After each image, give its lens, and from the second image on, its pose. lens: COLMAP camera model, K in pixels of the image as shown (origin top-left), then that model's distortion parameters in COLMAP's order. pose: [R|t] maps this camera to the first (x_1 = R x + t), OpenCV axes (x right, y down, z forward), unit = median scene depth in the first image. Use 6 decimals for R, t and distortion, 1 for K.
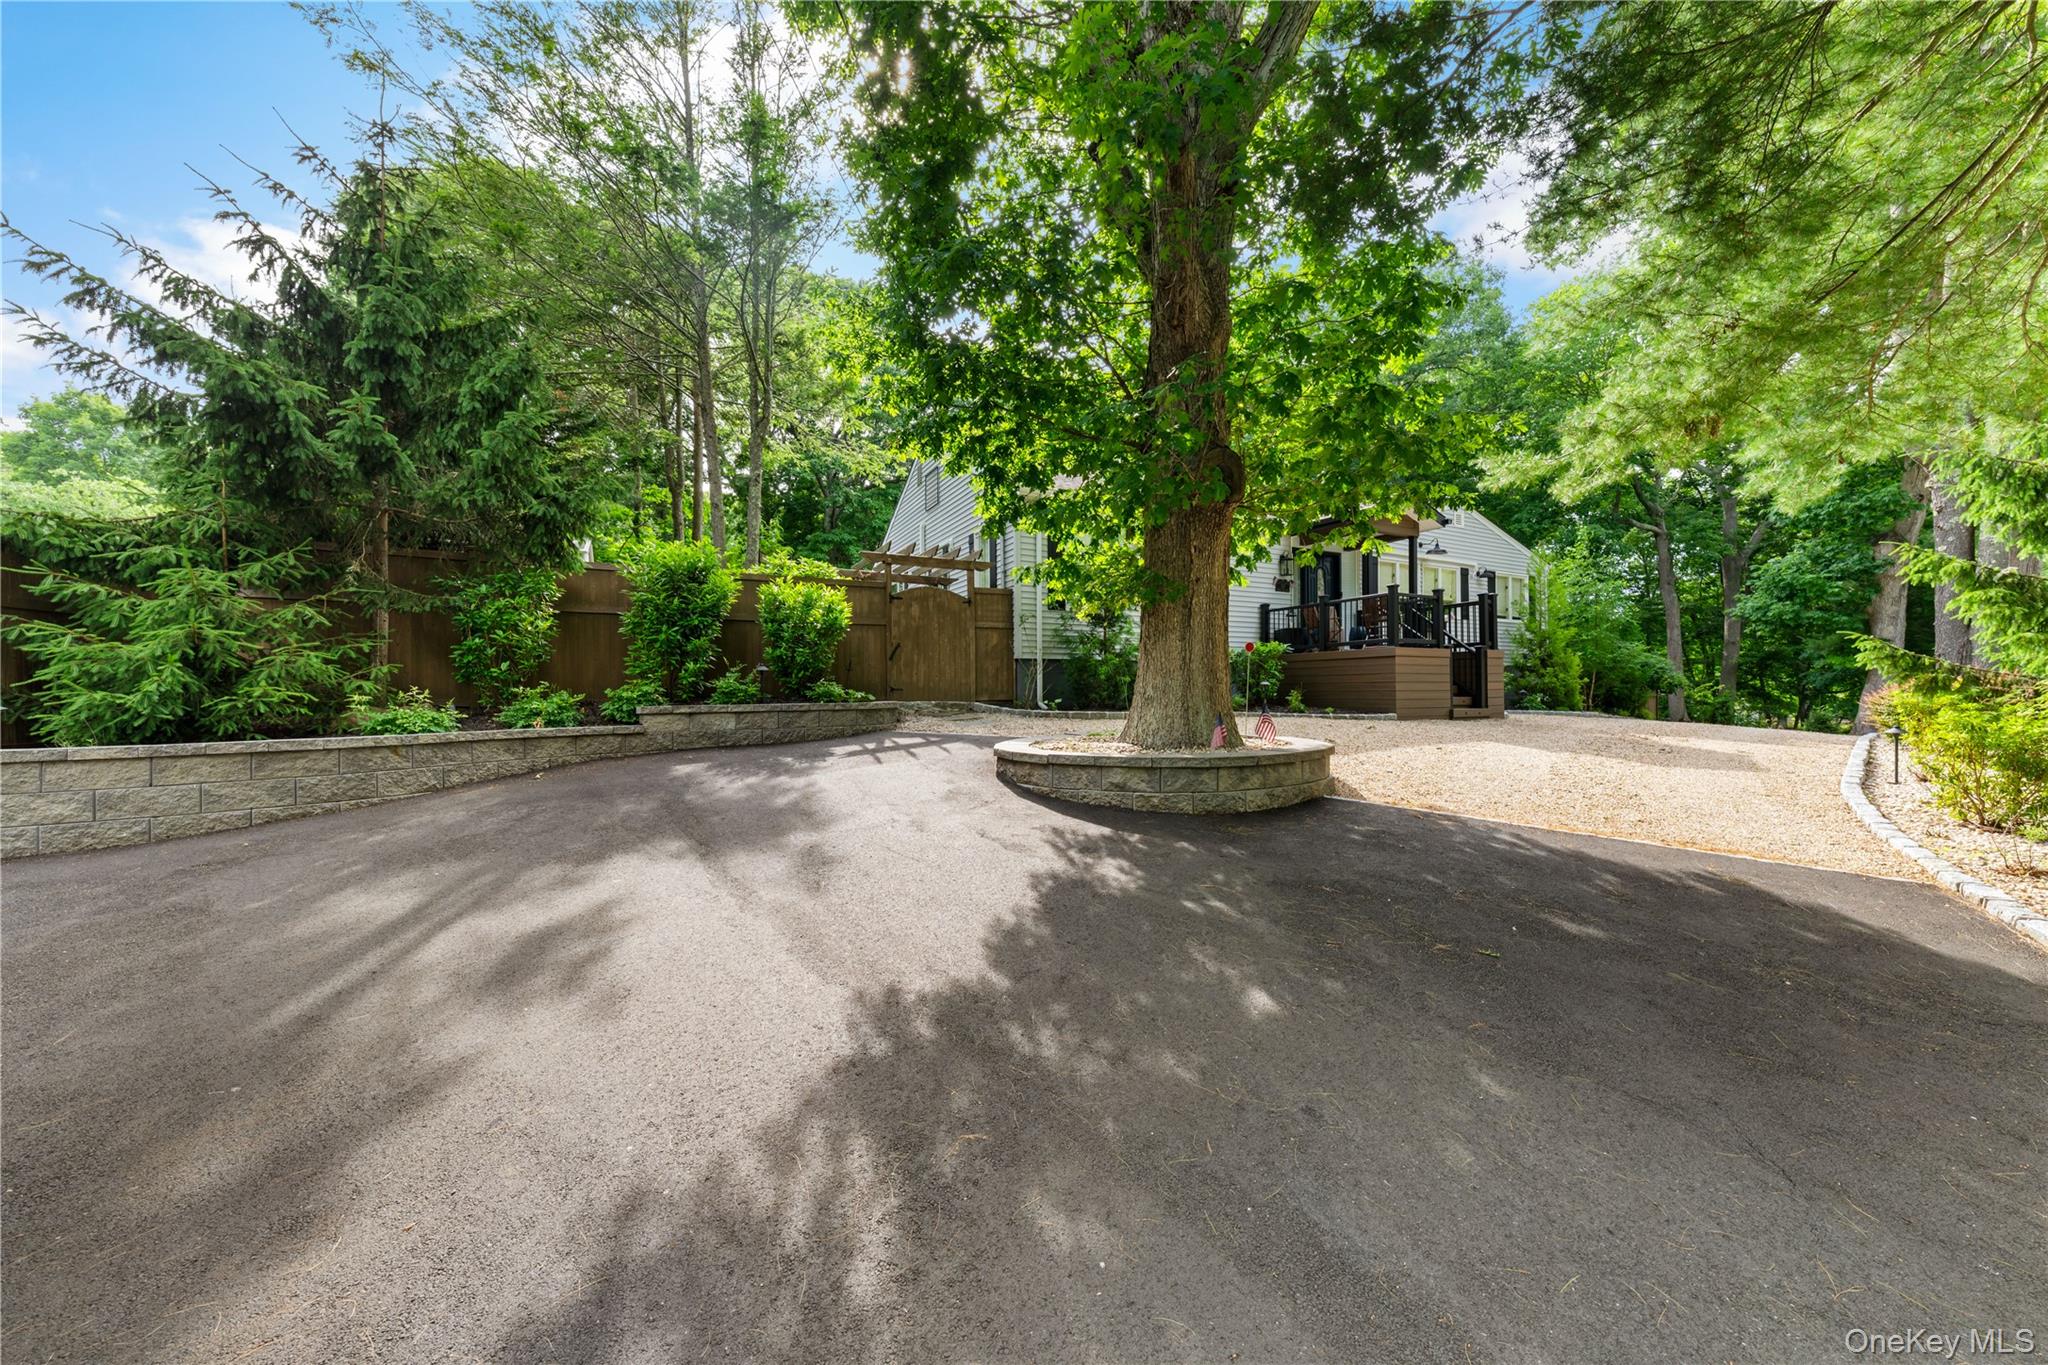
lens RADIAL K [[751.4, 0, 1029.1], [0, 751.4, 680.0], [0, 0, 1]] dist [-0.000138, -0.000002]
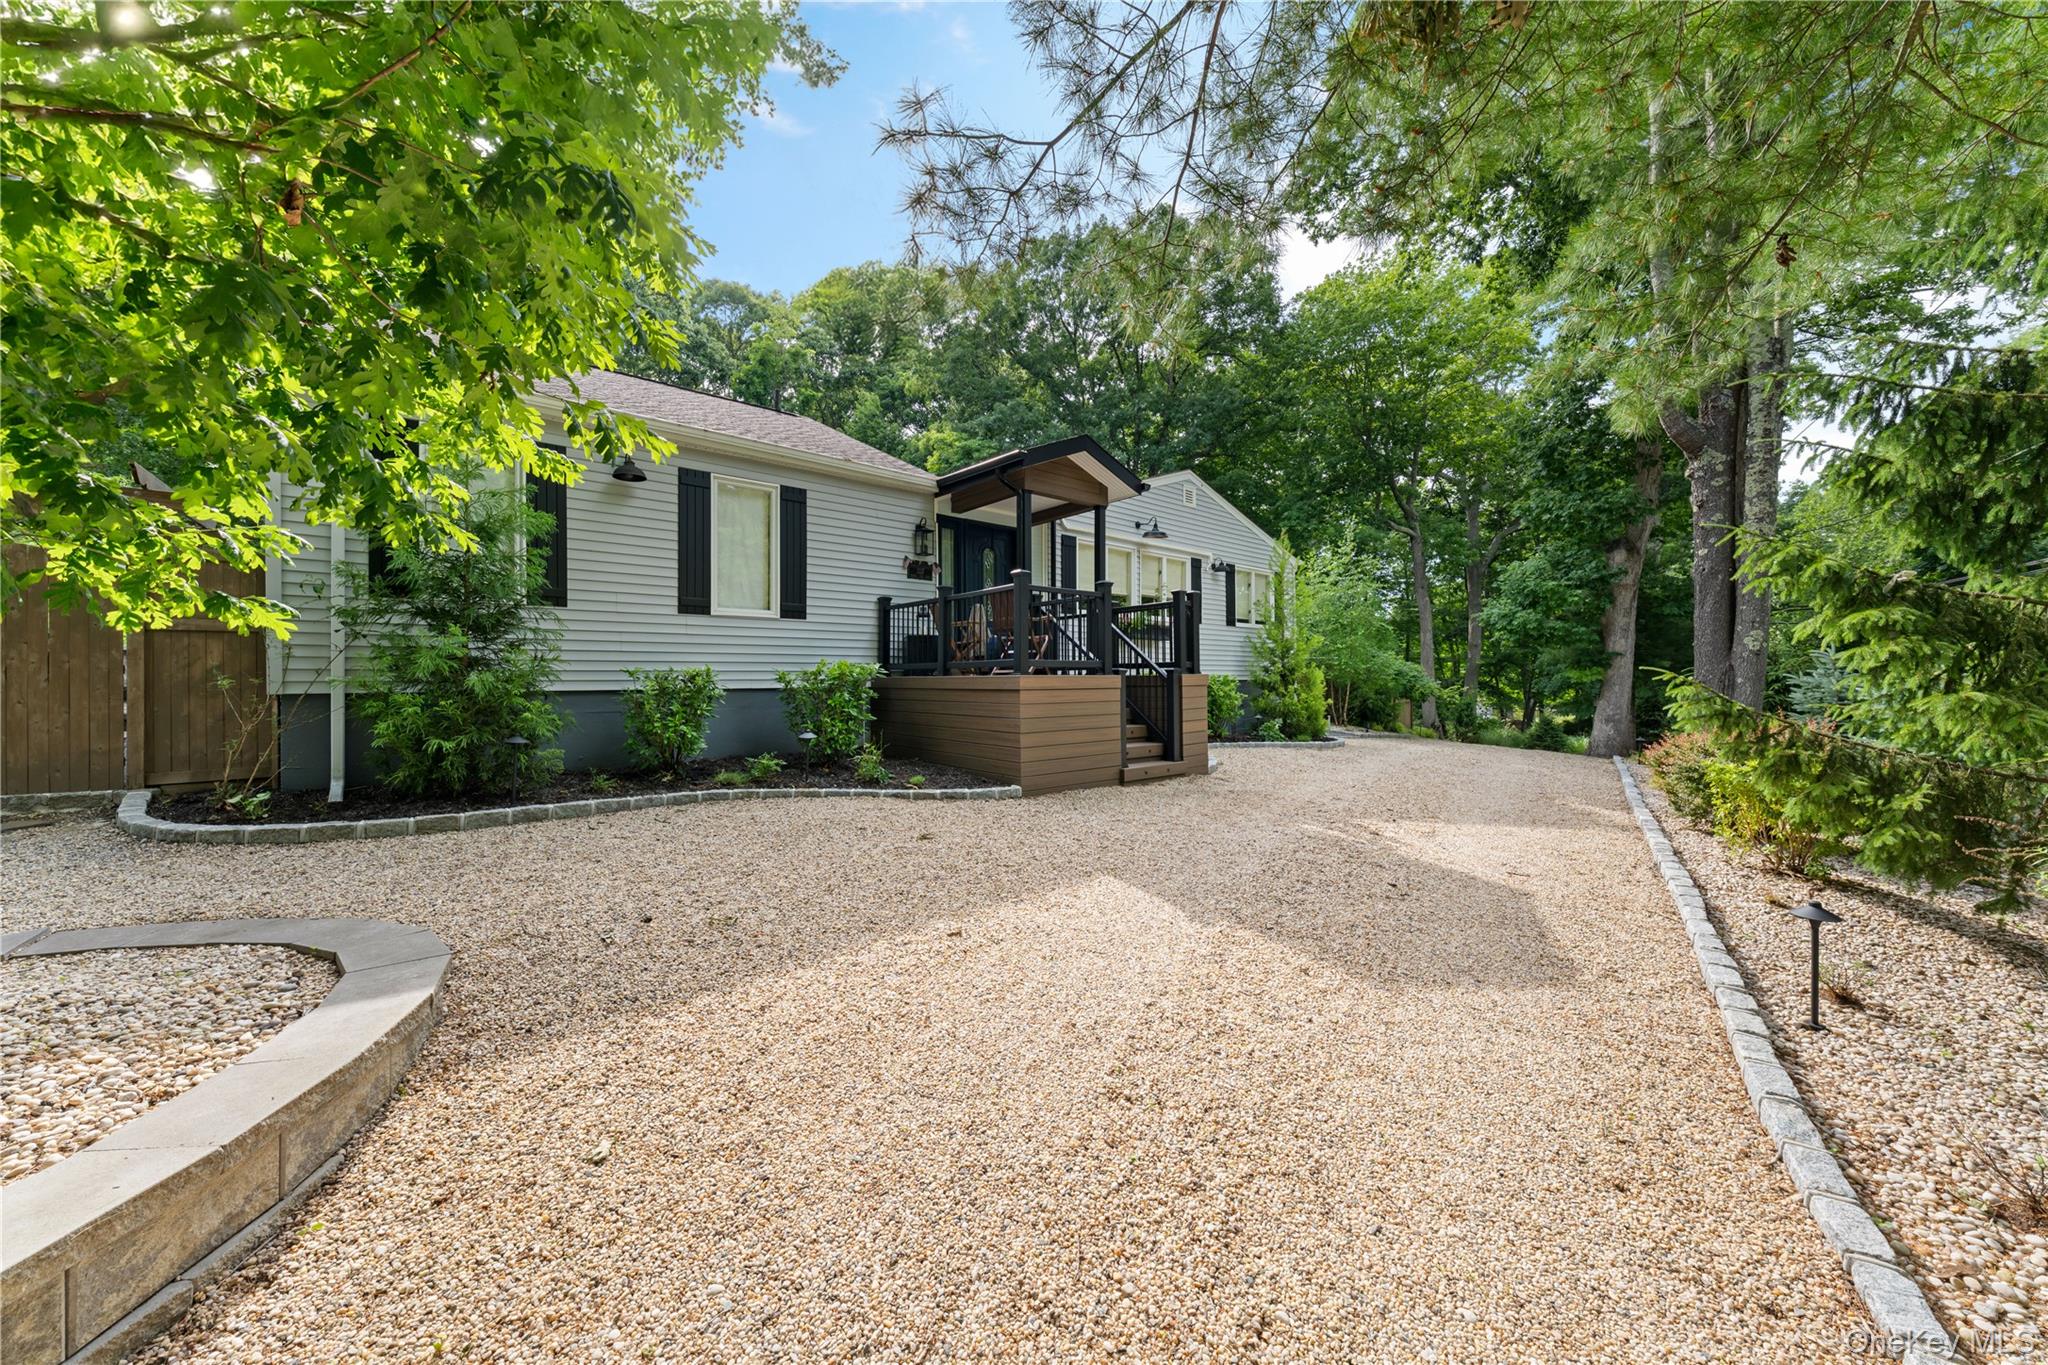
lens RADIAL K [[766.9, 0, 1023.3], [0, 766.9, 662.4], [0, 0, 1]] dist [0.000643, -0.000008]
pose [[0.975136, 0.008452, 0.221447, 0.224239], [-0.006466, 0.999932, -0.009690, -0.030515], [-0.221514, 0.008017, 0.975124, 0.253970]]
